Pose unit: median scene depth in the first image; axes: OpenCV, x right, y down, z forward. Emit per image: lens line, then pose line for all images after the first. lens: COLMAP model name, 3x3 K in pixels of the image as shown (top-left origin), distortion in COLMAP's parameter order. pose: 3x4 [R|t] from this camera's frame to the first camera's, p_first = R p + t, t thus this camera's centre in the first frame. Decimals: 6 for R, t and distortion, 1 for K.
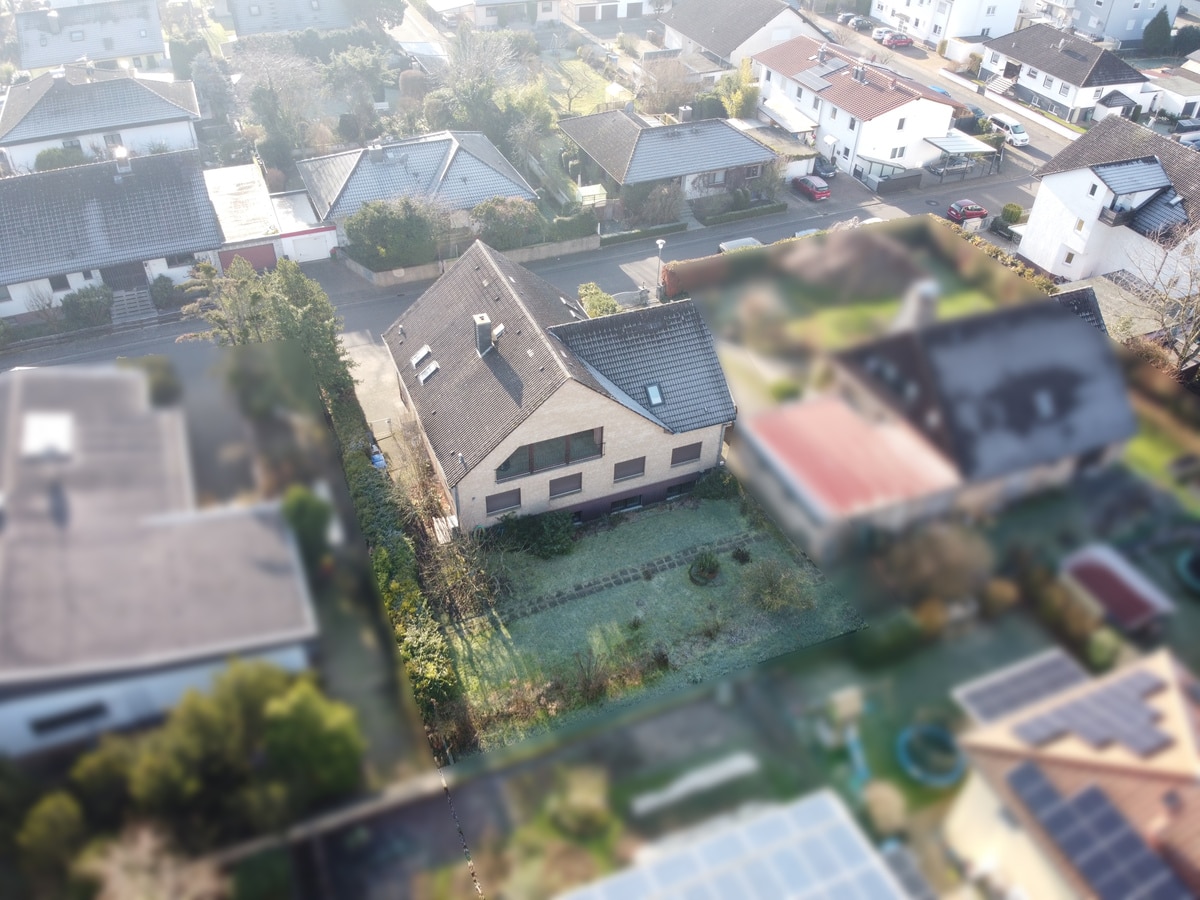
lens RADIAL K [[890.2, 0, 600.0], [0, 890.2, 450.0], [0, 0, 1]] dist [0.076238, -0.155569]
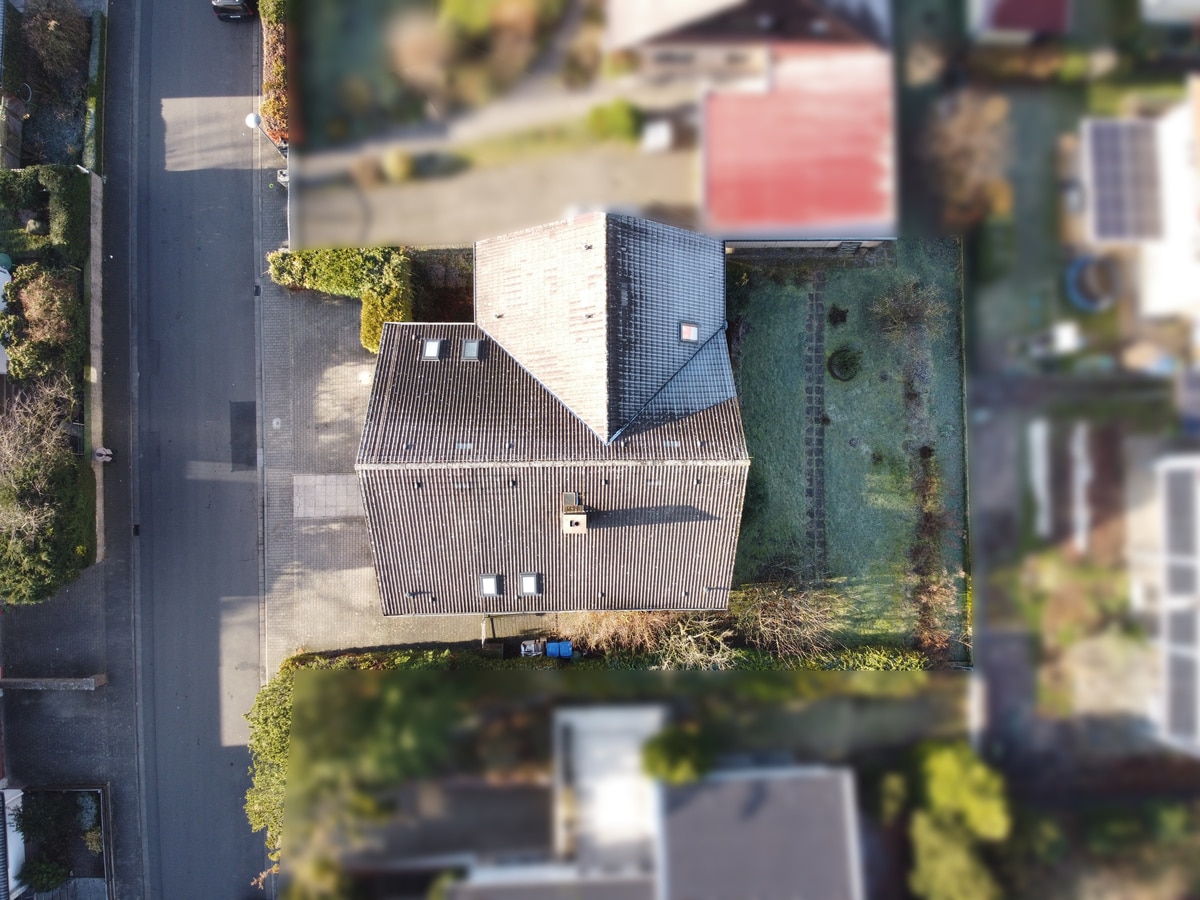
lens RADIAL K [[890.2, 0, 600.0], [0, 890.2, 450.0], [0, 0, 1]] dist [0.076238, -0.155569]
pose [[0.376054, -0.926386, 0.019829, -0.079515], [0.562790, 0.245353, 0.789348, -0.693037], [-0.736105, -0.285678, 0.613626, 0.538183]]
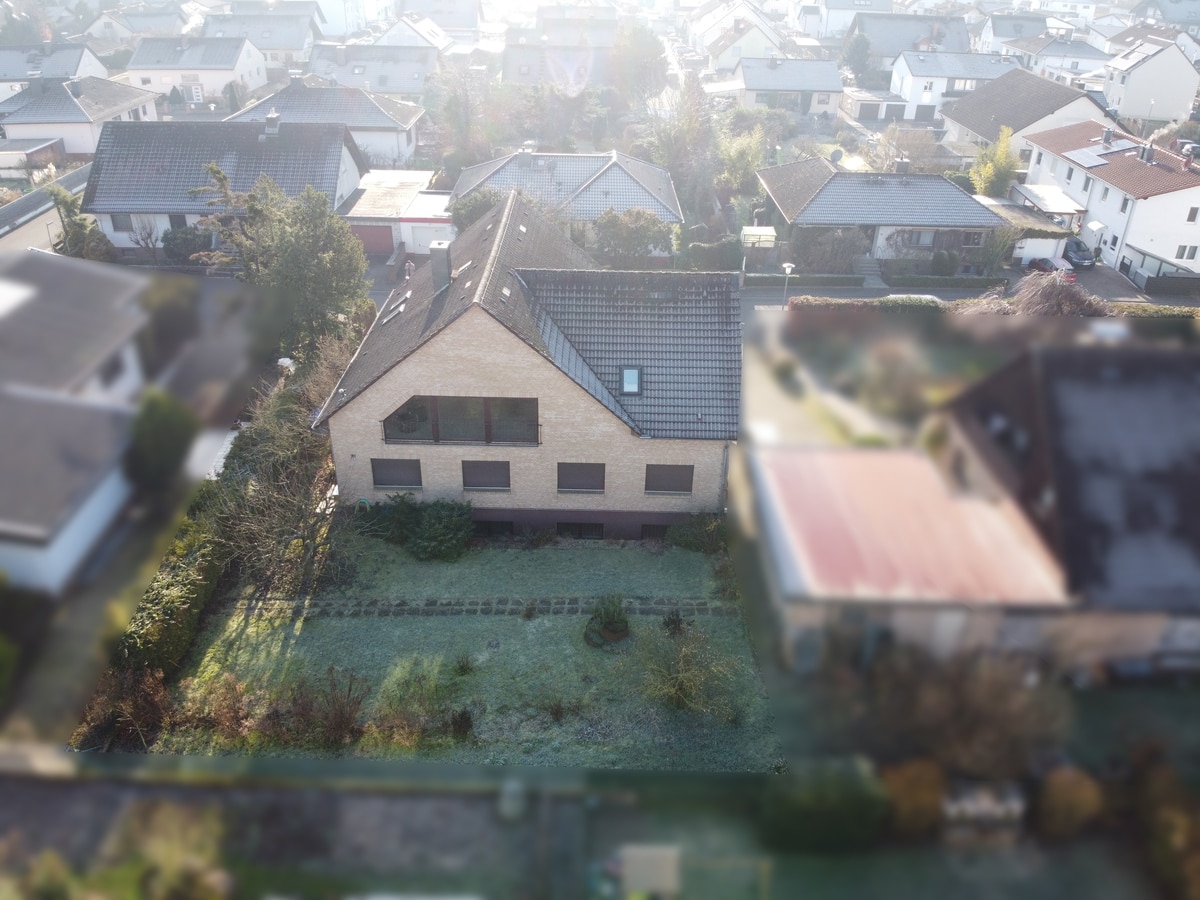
lens RADIAL K [[901.8, 0, 605.8], [0, 901.8, 440.1], [0, 0, 1]] dist [0.065612, -0.170642]
pose [[0.921282, 0.189565, -0.339566, 0.293571], [-0.249676, 0.957753, -0.142727, 0.091218], [0.298164, 0.216274, 0.929690, 0.324330]]
